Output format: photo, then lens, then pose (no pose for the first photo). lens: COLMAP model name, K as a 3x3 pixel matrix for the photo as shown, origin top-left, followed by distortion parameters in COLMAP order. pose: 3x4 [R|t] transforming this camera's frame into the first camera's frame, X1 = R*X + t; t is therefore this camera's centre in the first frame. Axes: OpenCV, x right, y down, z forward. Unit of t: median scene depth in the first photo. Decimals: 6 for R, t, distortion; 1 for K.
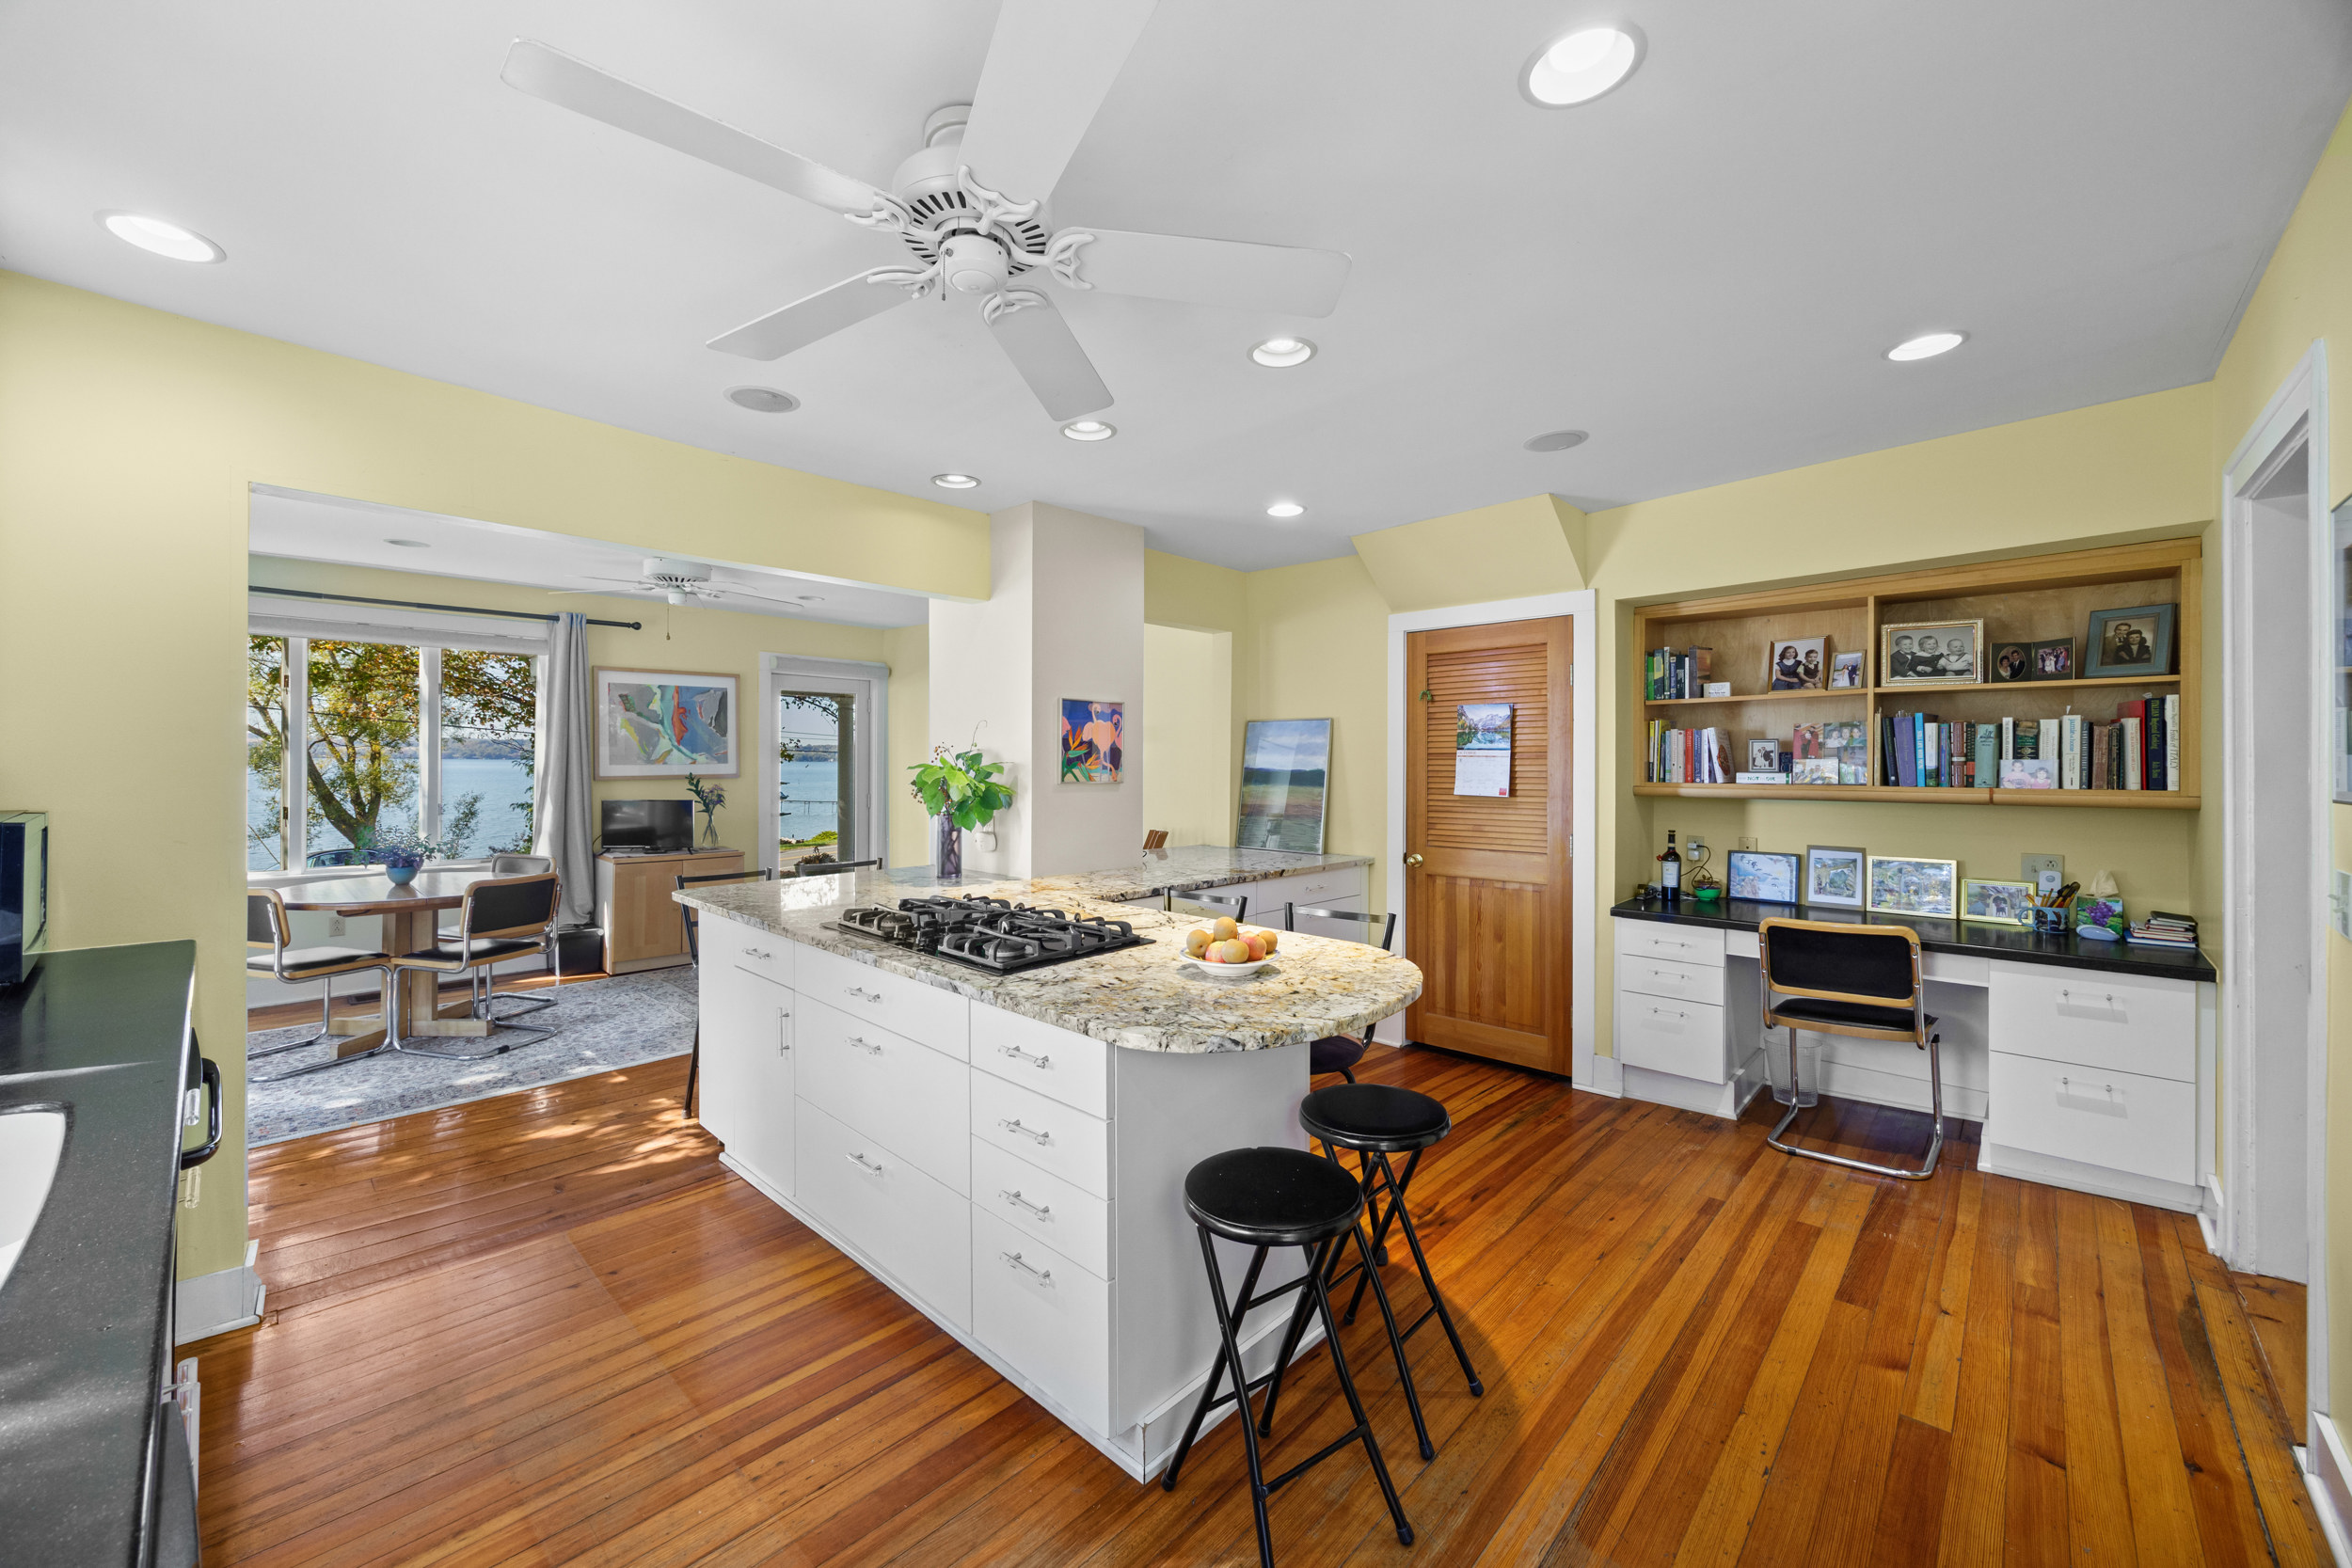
lens RADIAL K [[906.3, 0, 1183.0], [0, 906.3, 758.8], [0, 0, 1]] dist [-0.000626, 0.000215]
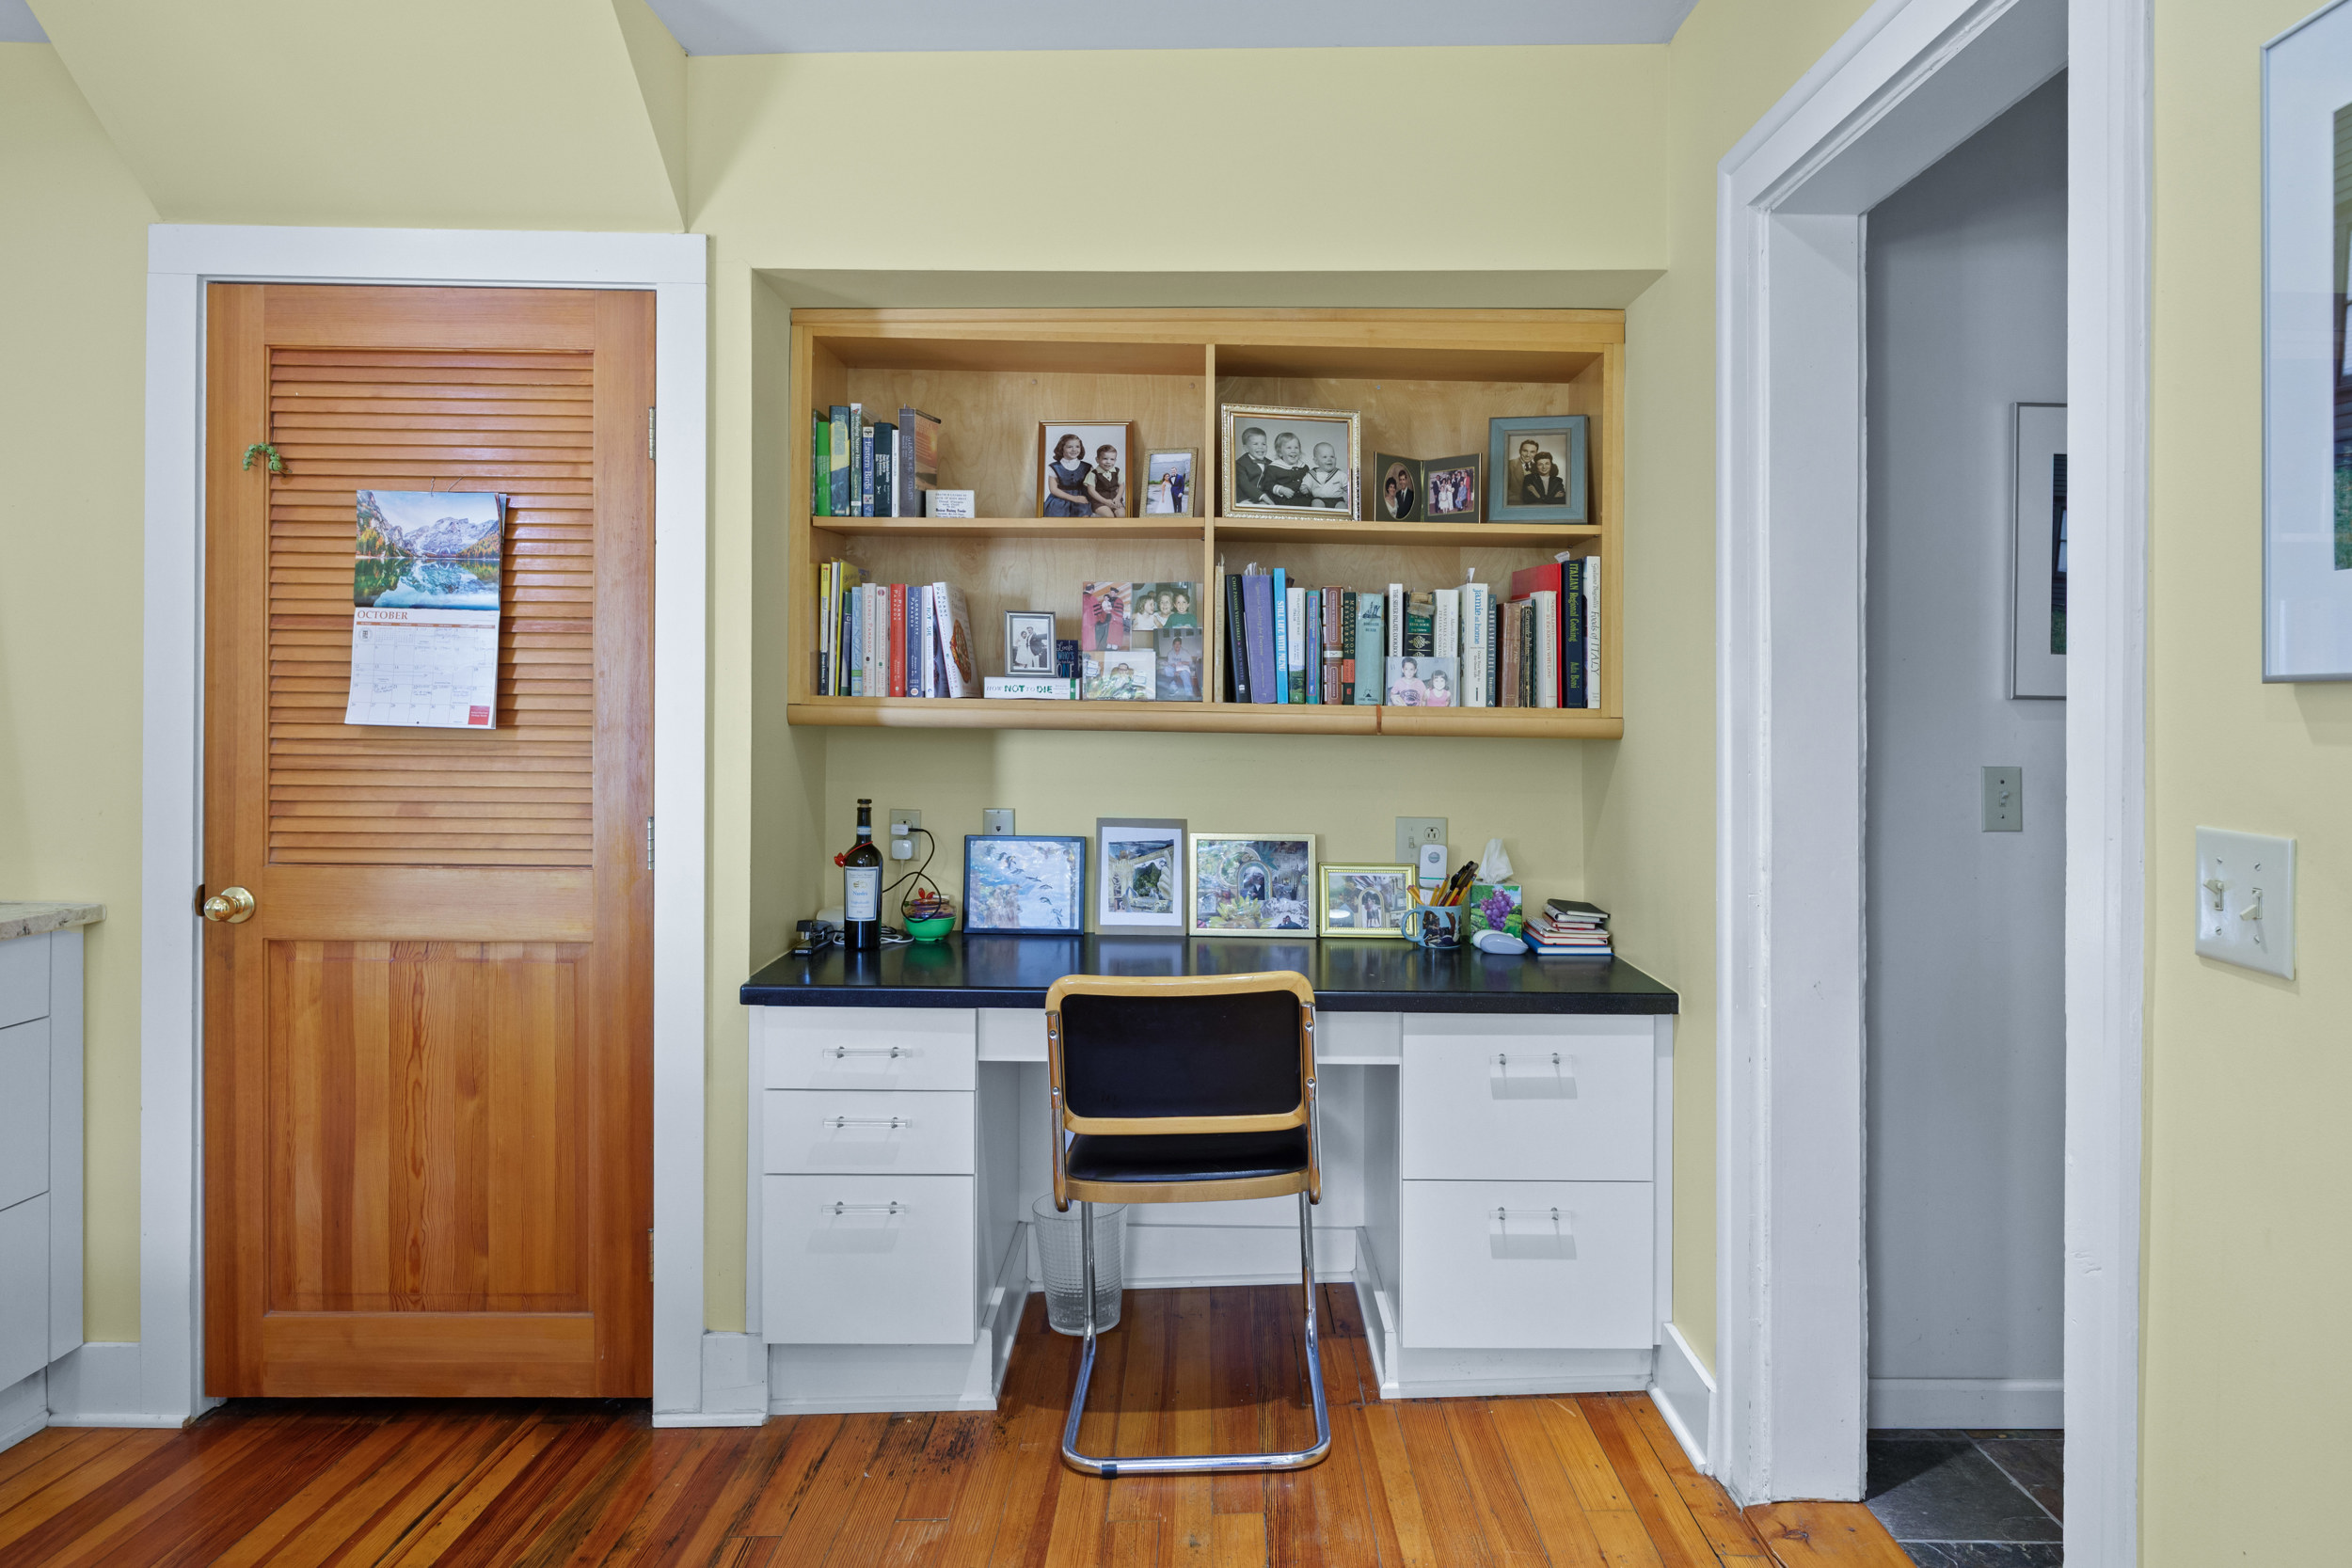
lens RADIAL K [[1357.8, 0, 1185.4], [0, 1357.8, 771.8], [0, 0, 1]] dist [-0.007103, -0.001162]
pose [[0.719254, -0.018588, 0.694499, 0.182547], [-0.016765, 0.998887, 0.044097, 0.033036], [-0.694545, -0.043360, 0.718141, 0.404396]]
